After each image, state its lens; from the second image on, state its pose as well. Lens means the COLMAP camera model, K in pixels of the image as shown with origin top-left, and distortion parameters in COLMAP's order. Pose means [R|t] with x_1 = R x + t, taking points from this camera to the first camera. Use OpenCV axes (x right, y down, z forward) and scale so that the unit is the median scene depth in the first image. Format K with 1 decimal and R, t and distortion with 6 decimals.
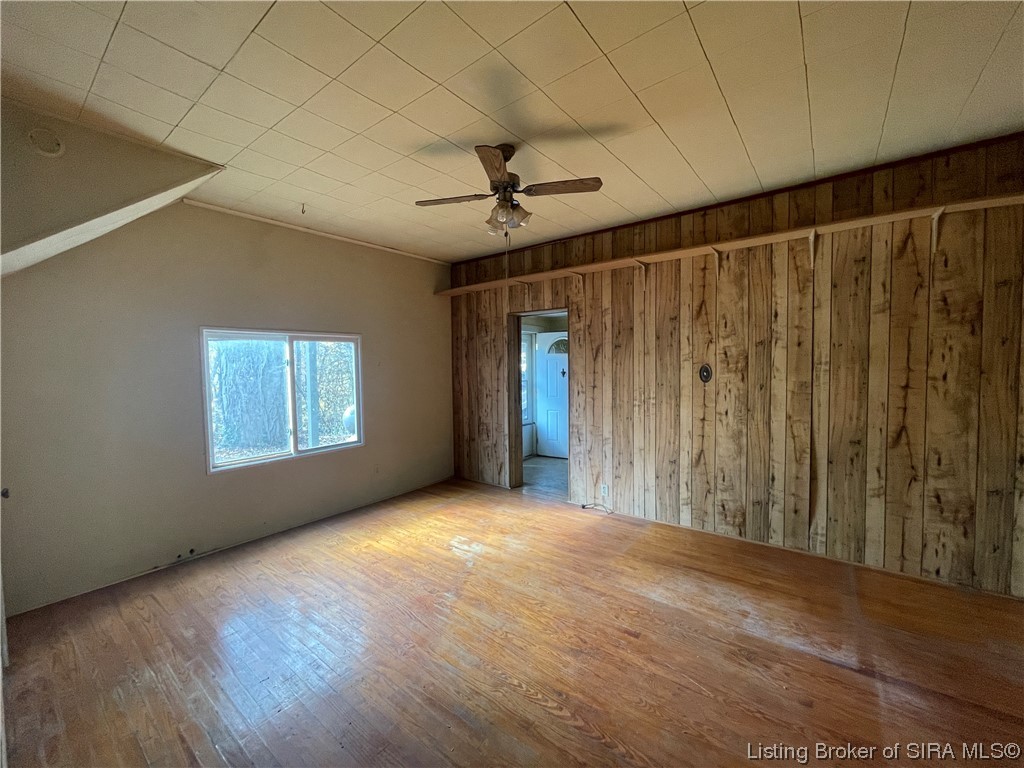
lens RADIAL K [[416.5, 0, 502.8], [0, 416.5, 380.7], [0, 0, 1]] dist [-0.000988, 0.000084]
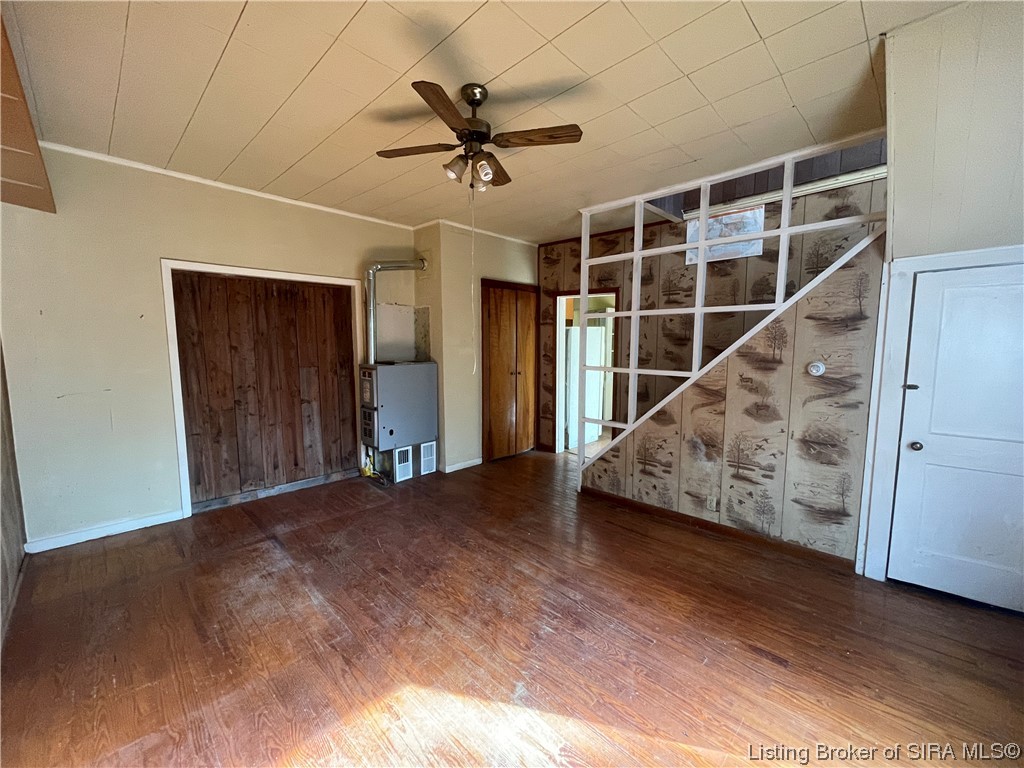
lens RADIAL K [[416.5, 0, 502.8], [0, 416.5, 380.7], [0, 0, 1]] dist [-0.000988, 0.000084]
pose [[-0.992297, 0.003636, 0.123825, -0.176696], [0.020718, 0.990362, 0.136944, -0.081815], [-0.122134, 0.138455, -0.982809, 2.082752]]
